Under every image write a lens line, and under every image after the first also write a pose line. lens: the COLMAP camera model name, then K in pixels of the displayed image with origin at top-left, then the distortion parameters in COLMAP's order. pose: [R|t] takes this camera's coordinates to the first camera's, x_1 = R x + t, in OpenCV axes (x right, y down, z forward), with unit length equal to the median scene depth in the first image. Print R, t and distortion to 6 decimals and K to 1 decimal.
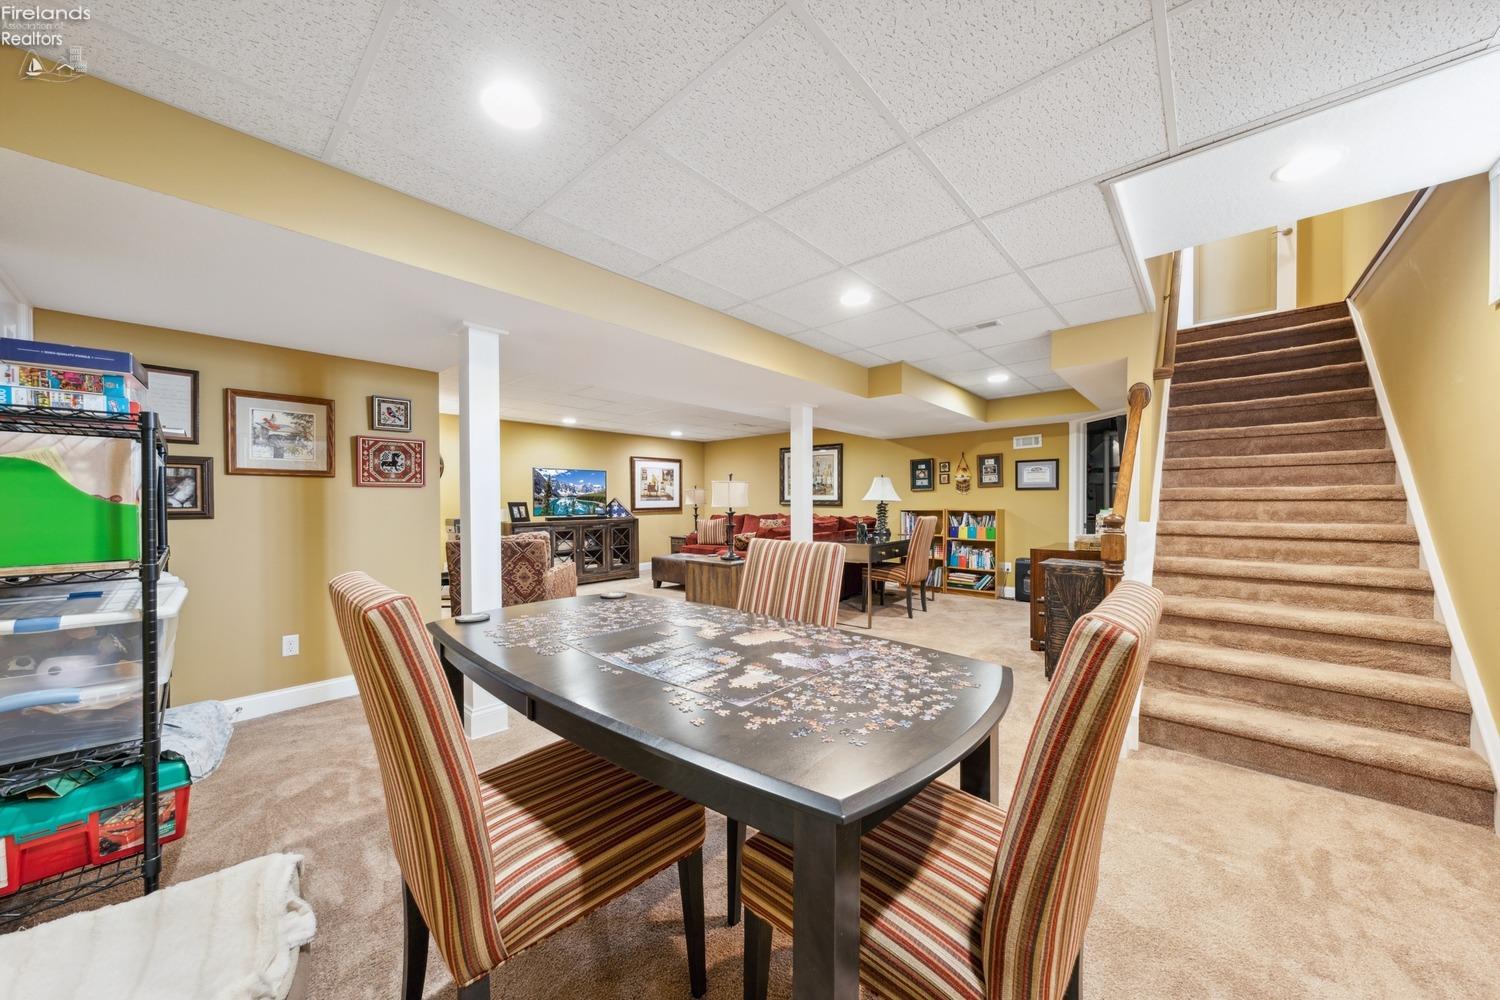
lens RADIAL K [[521.0, 0, 748.2], [0, 521.0, 492.5], [0, 0, 1]] dist [-0.000239, -0.000039]
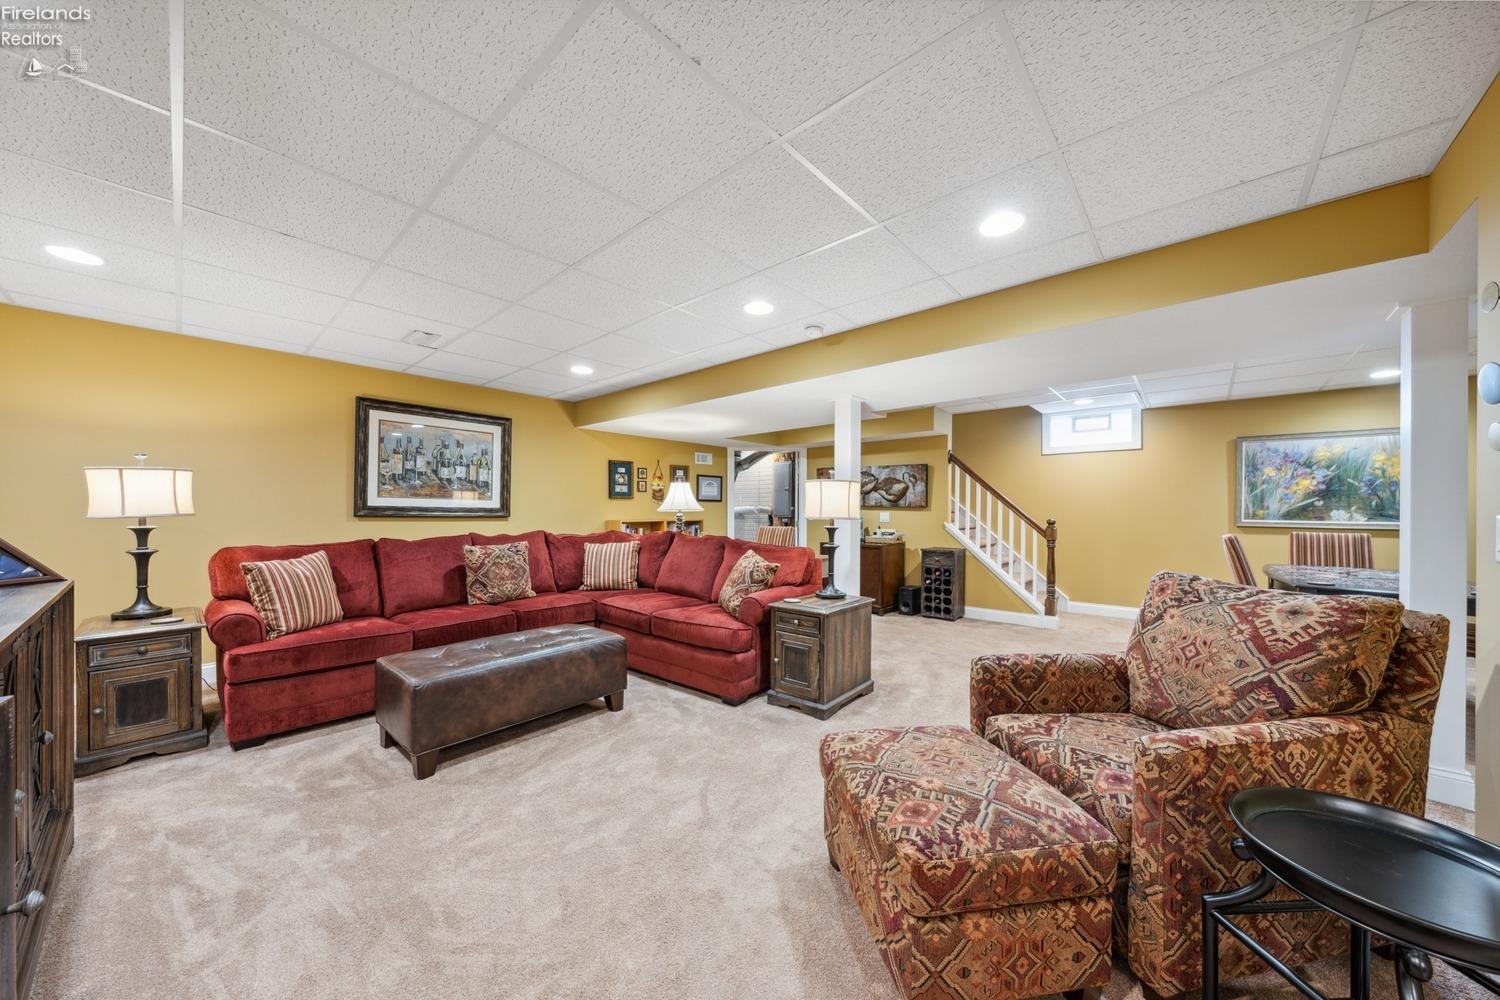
lens RADIAL K [[521.0, 0, 734.8], [0, 521.0, 513.2], [0, 0, 1]] dist [-0.000239, -0.000039]
pose [[-0.006197, 0.002806, 0.999977, -0.448229], [-0.018698, 0.999821, -0.002921, 0.016918], [-0.999806, -0.018716, -0.006143, 0.728101]]
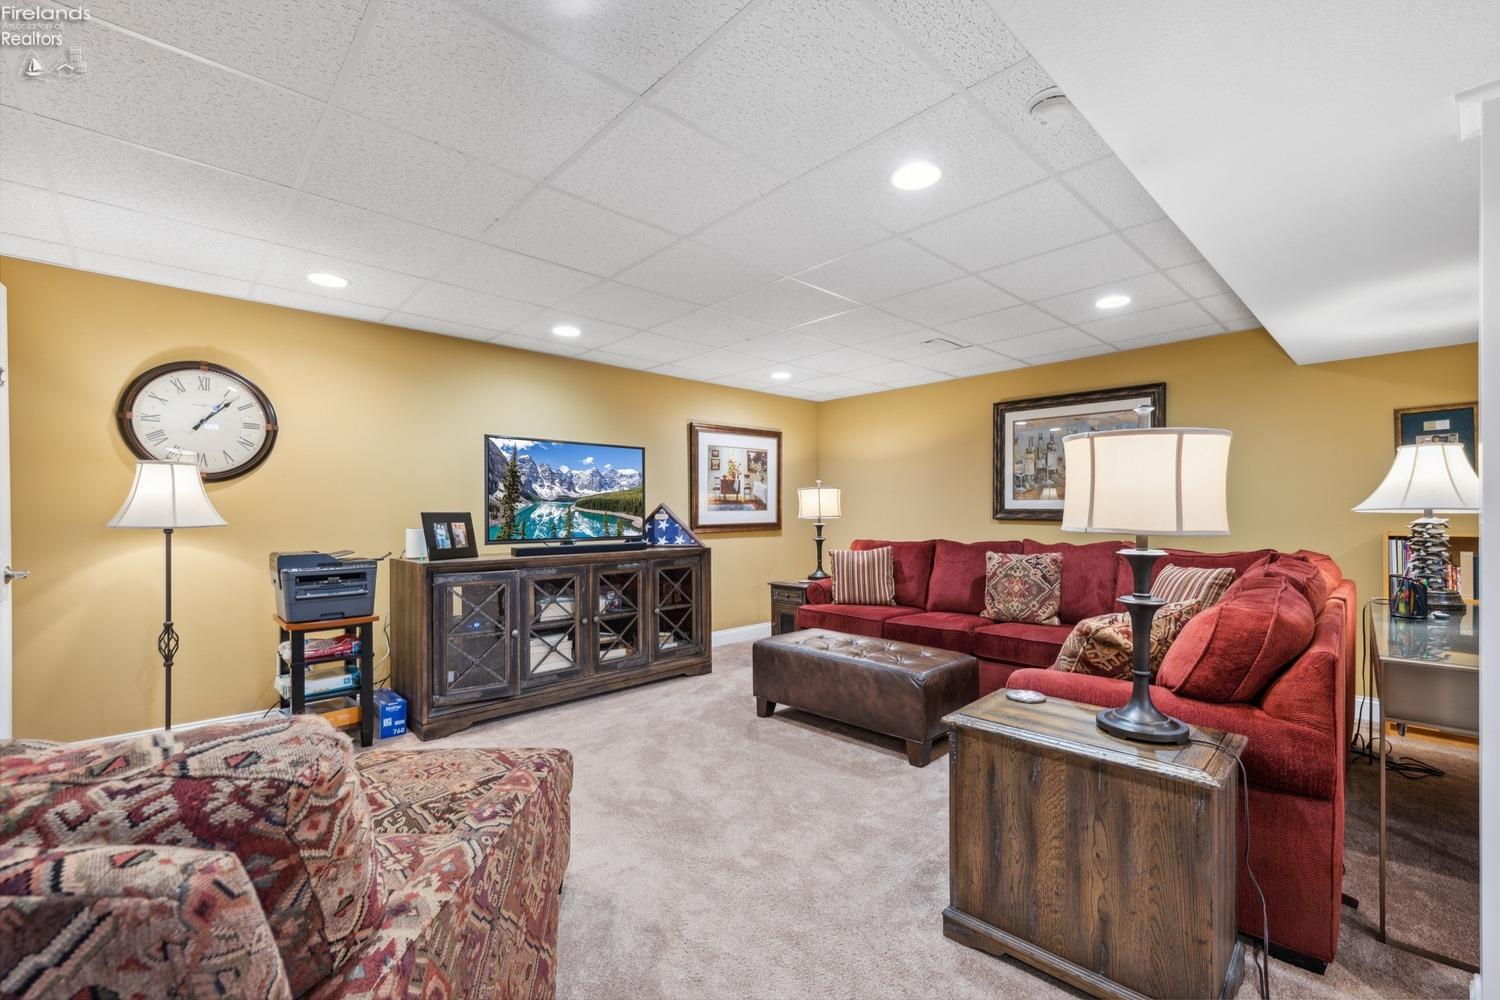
lens RADIAL K [[624.0, 0, 766.5], [0, 624.0, 528.6], [0, 0, 1]] dist [-0.001172, -0.000189]
pose [[0.998819, 0.003239, -0.048475, -0.134814], [-0.001162, 0.999083, 0.042804, 0.008264], [0.048569, -0.042697, 0.997907, 0.445993]]
